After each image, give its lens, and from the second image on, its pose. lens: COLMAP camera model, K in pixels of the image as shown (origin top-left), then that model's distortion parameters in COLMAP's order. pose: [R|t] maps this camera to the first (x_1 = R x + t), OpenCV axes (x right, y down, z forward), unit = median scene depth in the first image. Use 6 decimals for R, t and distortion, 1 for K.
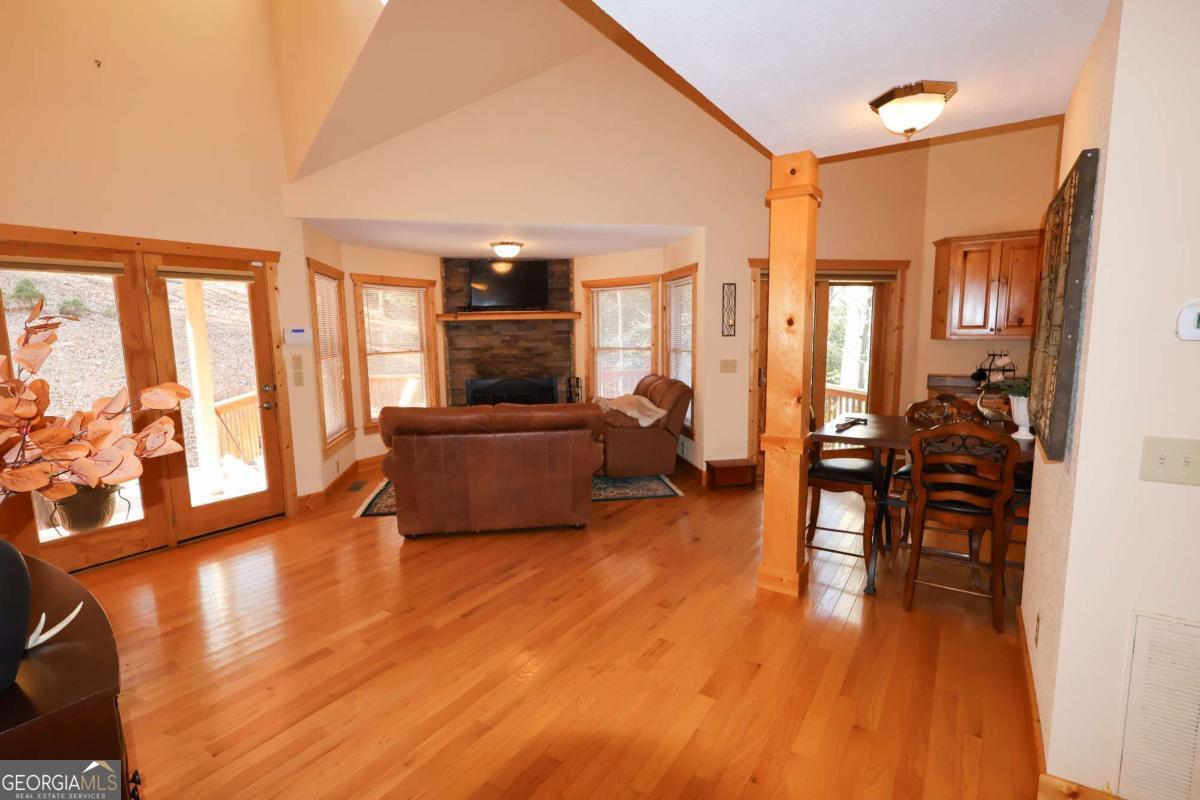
lens RADIAL K [[557.1, 0, 596.5], [0, 557.1, 401.2], [0, 0, 1]] dist [0.000731, -0.000028]
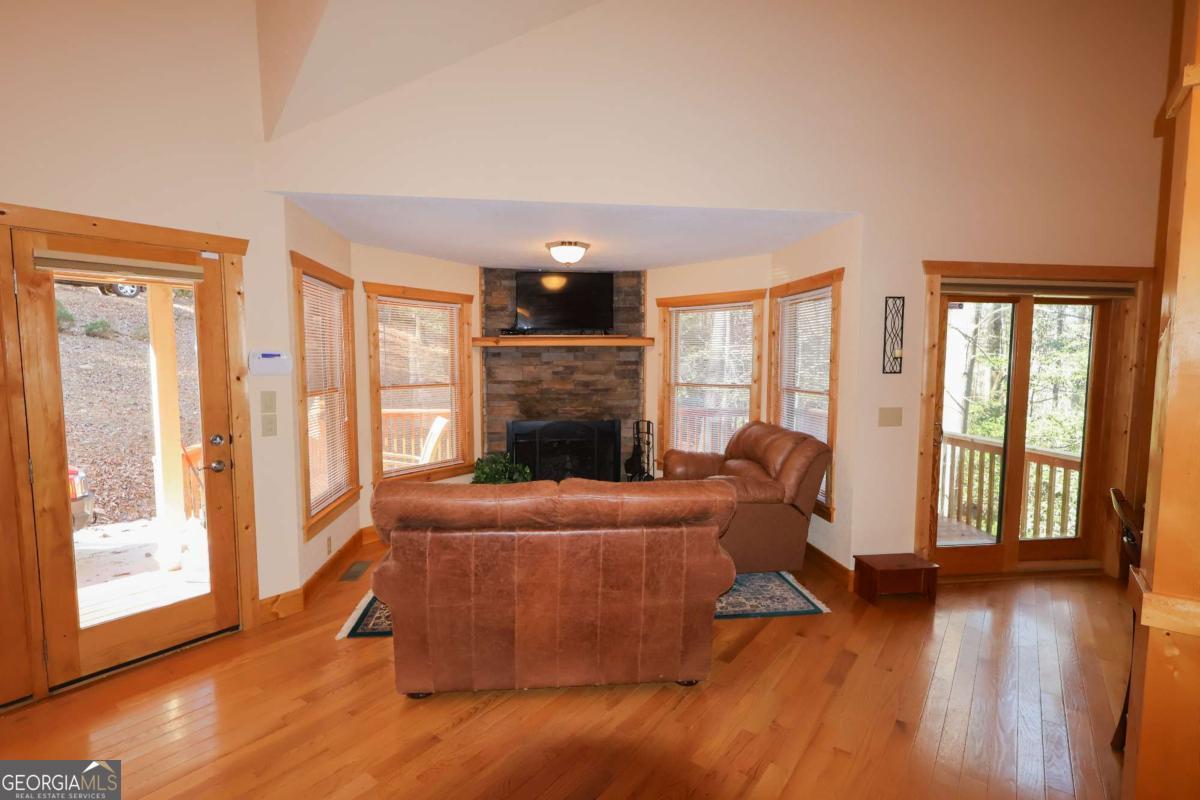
lens RADIAL K [[557.1, 0, 595.8], [0, 557.1, 400.6], [0, 0, 1]] dist [0.000731, -0.000028]
pose [[0.997948, 0.020490, -0.060670, -0.080552], [-0.023751, 0.998284, -0.053526, -0.036998], [0.059469, 0.054857, 0.996722, 0.290053]]
